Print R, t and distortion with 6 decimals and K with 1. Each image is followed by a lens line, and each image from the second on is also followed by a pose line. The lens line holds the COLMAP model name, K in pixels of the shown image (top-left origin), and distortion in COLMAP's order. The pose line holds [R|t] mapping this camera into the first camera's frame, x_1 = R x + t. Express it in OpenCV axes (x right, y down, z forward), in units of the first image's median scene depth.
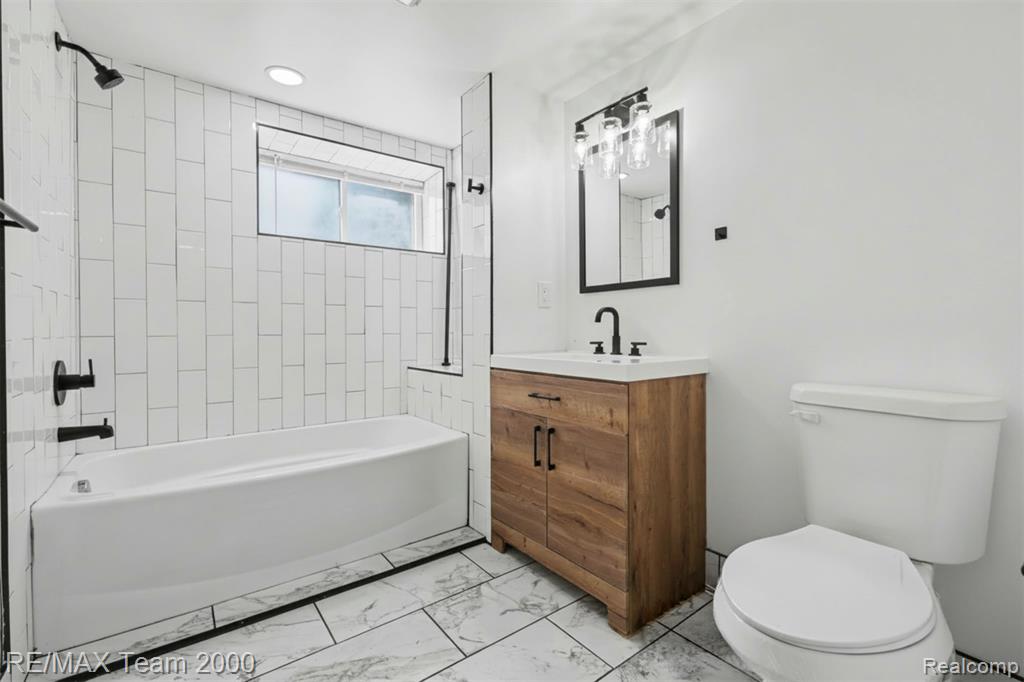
lens RADIAL K [[454.0, 0, 511.7], [0, 454.0, 332.6], [0, 0, 1]] dist [0.000610, 0.000718]
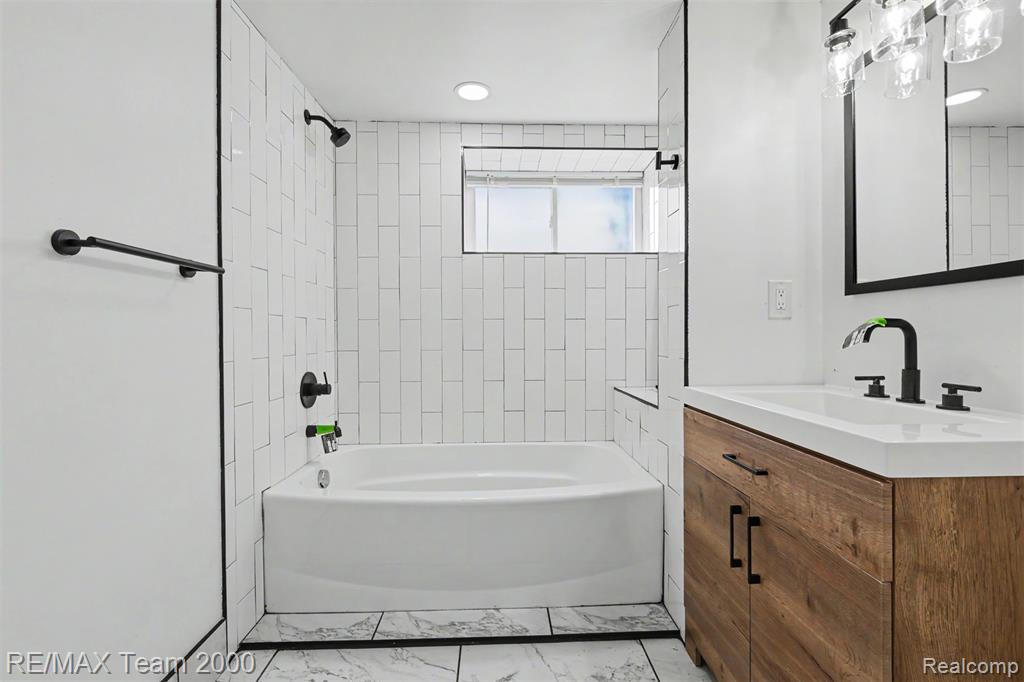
lens RADIAL K [[454.5, 0, 497.1], [0, 454.5, 339.7], [0, 0, 1]] dist [0.003089, 0.000986]
pose [[0.818720, 0.004851, -0.574173, 0.128252], [-0.002238, 0.999984, 0.005258, -0.029824], [0.574189, -0.003020, 0.818717, 0.231316]]
